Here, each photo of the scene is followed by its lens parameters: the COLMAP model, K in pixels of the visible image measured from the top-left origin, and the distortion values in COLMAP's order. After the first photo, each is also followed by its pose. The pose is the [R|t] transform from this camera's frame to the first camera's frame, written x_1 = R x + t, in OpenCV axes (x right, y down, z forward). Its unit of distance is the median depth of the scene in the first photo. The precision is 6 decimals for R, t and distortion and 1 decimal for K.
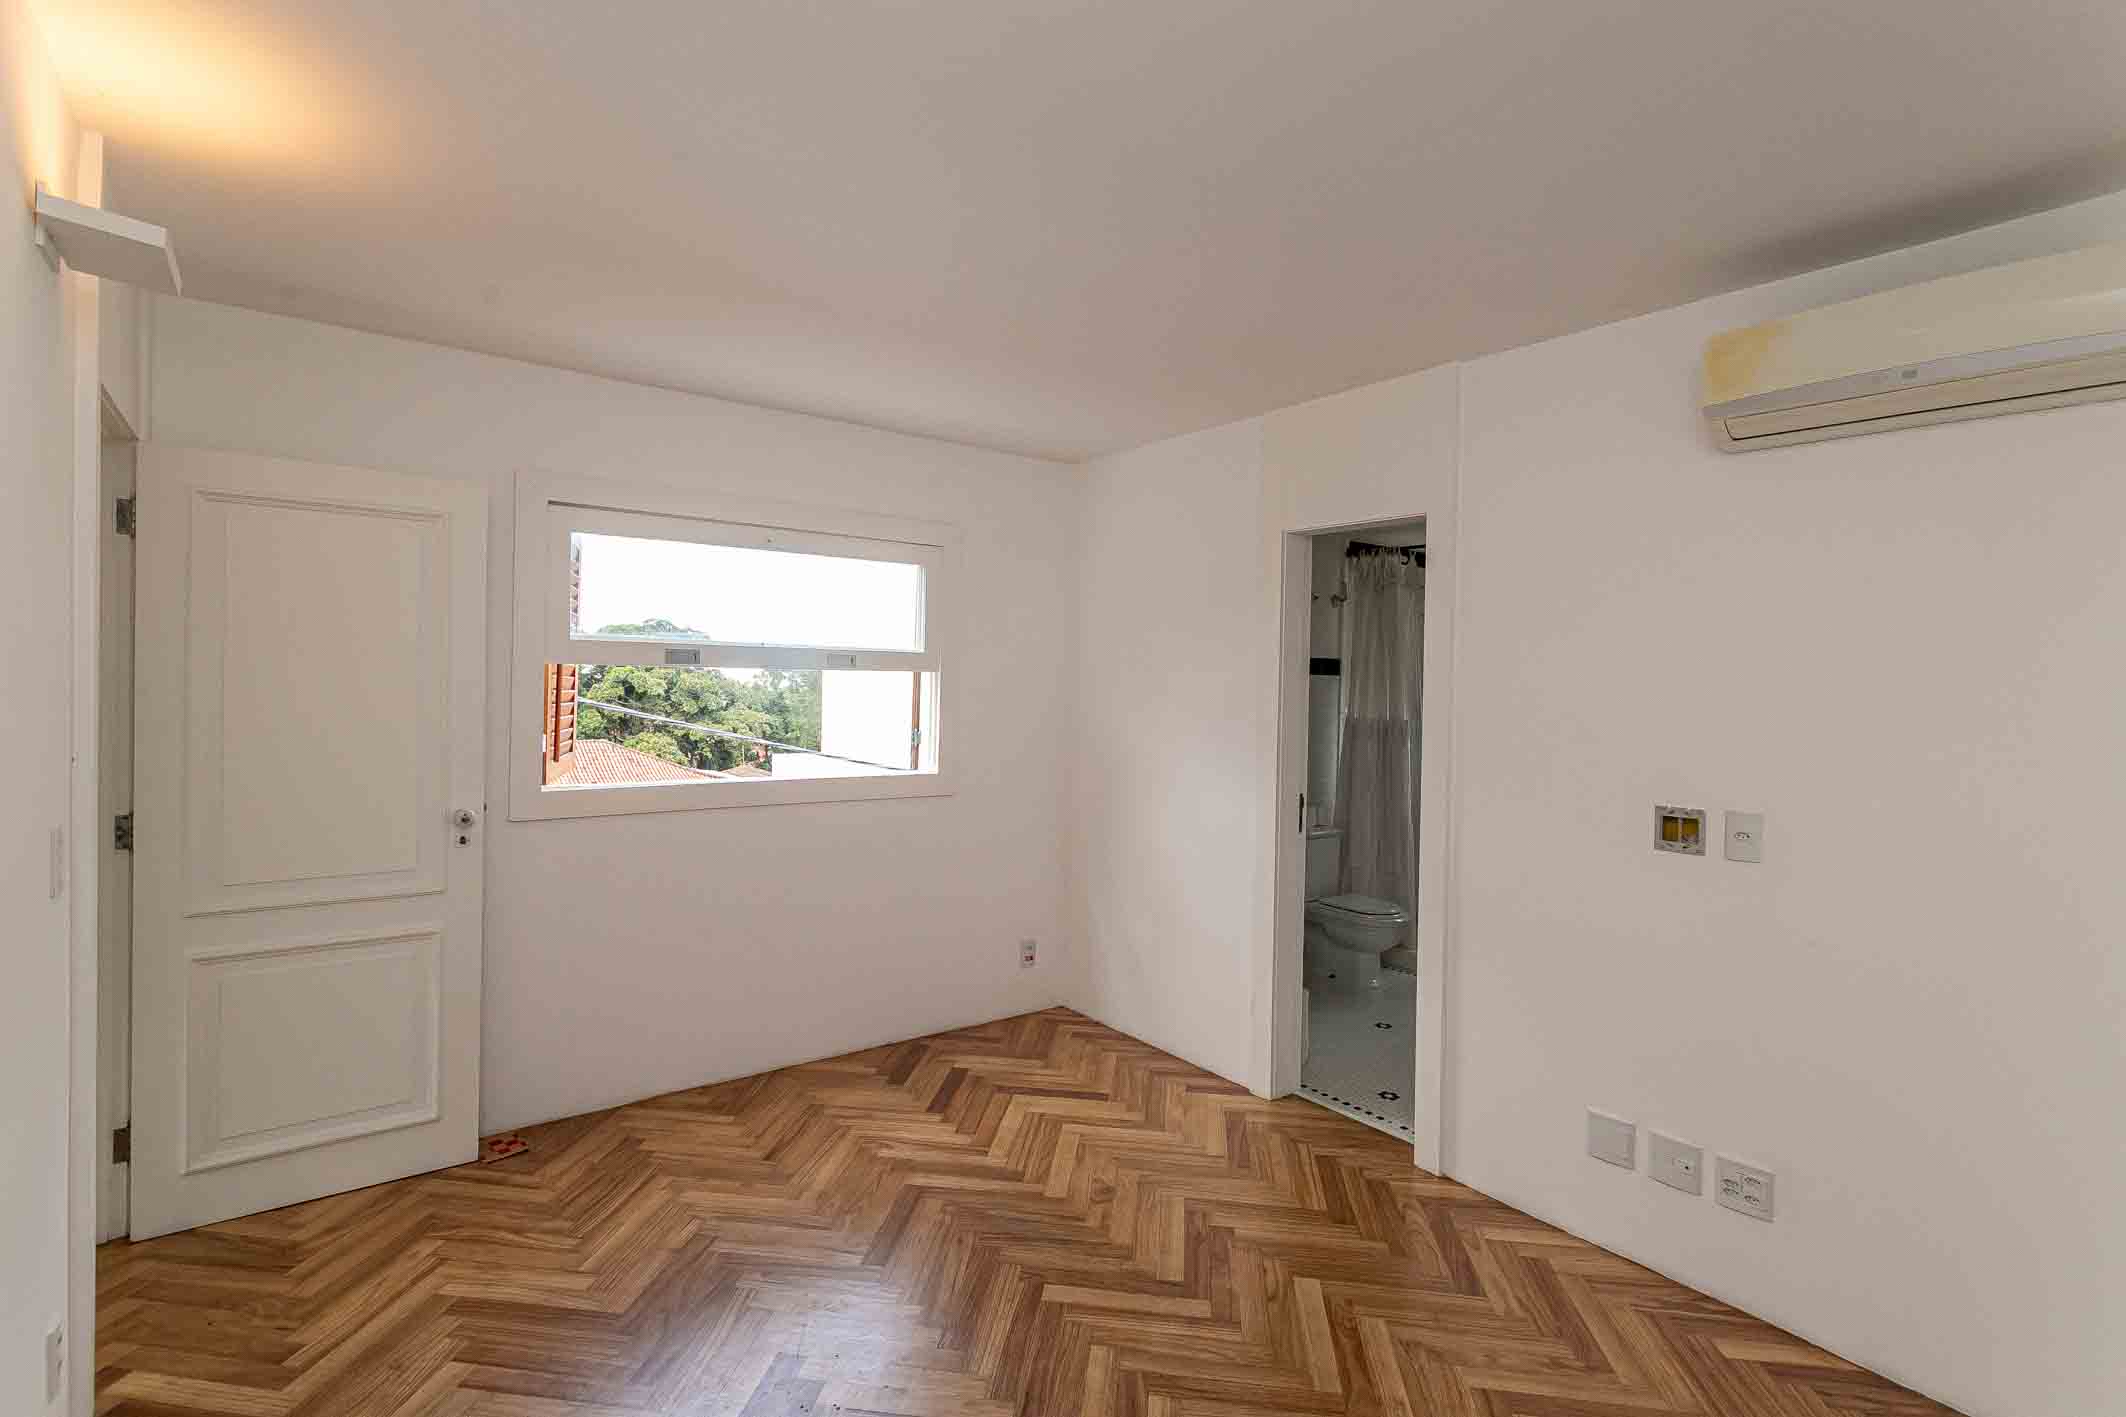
lens RADIAL K [[1001.0, 0, 1061.8], [0, 1001.0, 697.5], [0, 0, 1]] dist [0.022755, -0.004283]
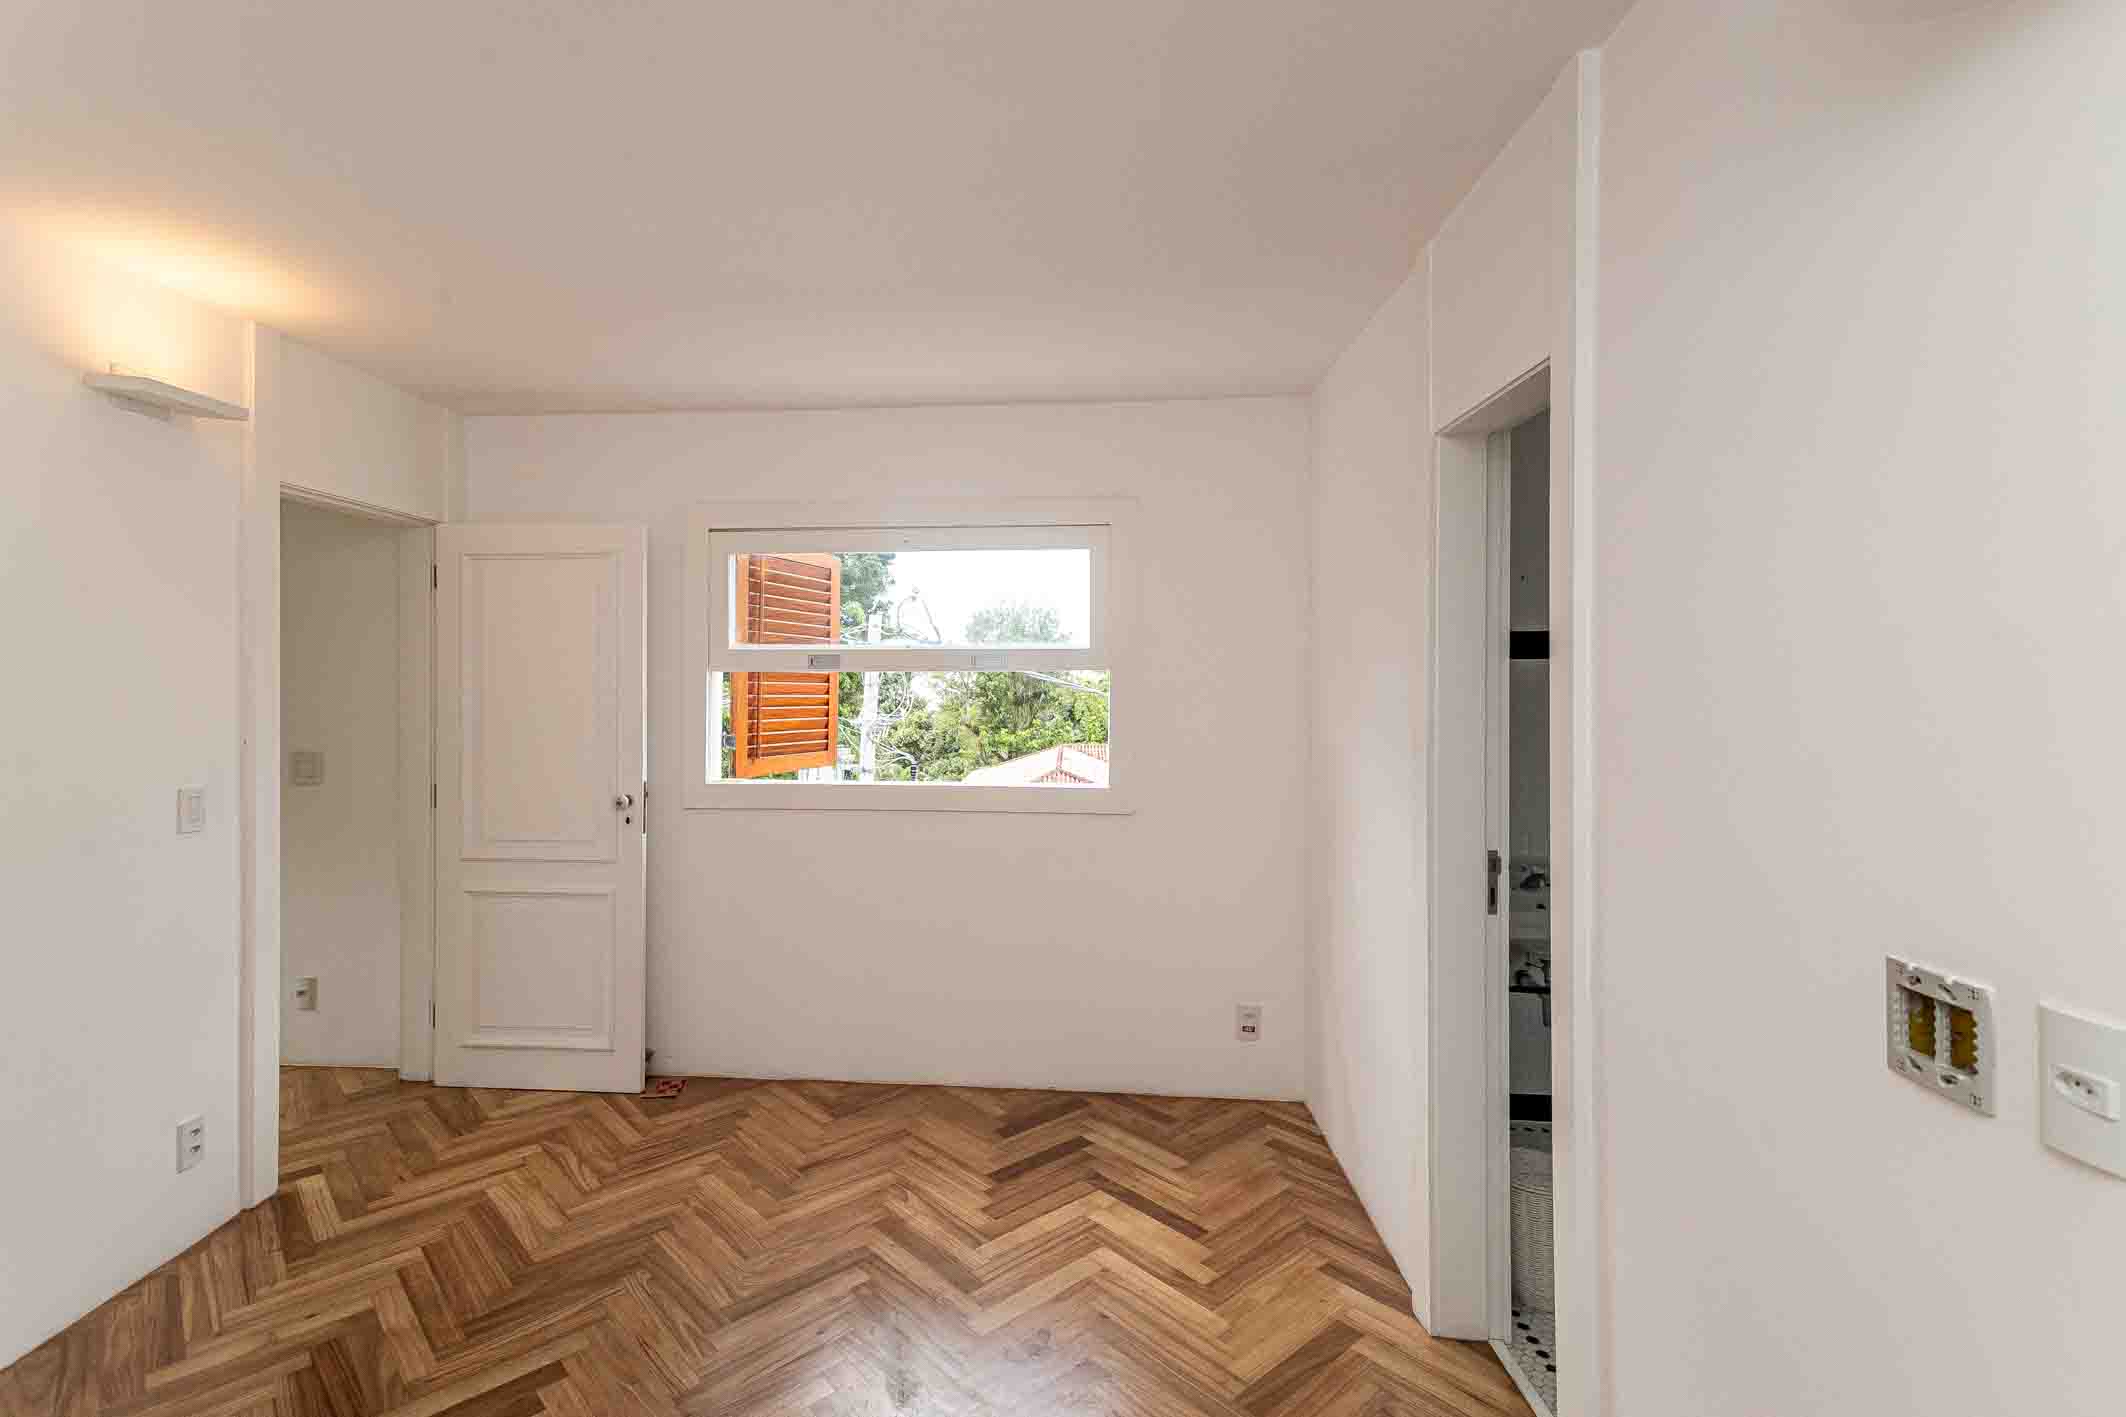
lens RADIAL K [[1001.0, 0, 1044.5], [0, 1001.0, 694.5], [0, 0, 1]] dist [0.022755, -0.004283]
pose [[0.734093, -0.011575, -0.678951, 0.521250], [0.003966, 0.999911, -0.012759, 0.007582], [0.679038, 0.006674, 0.734073, 0.411467]]
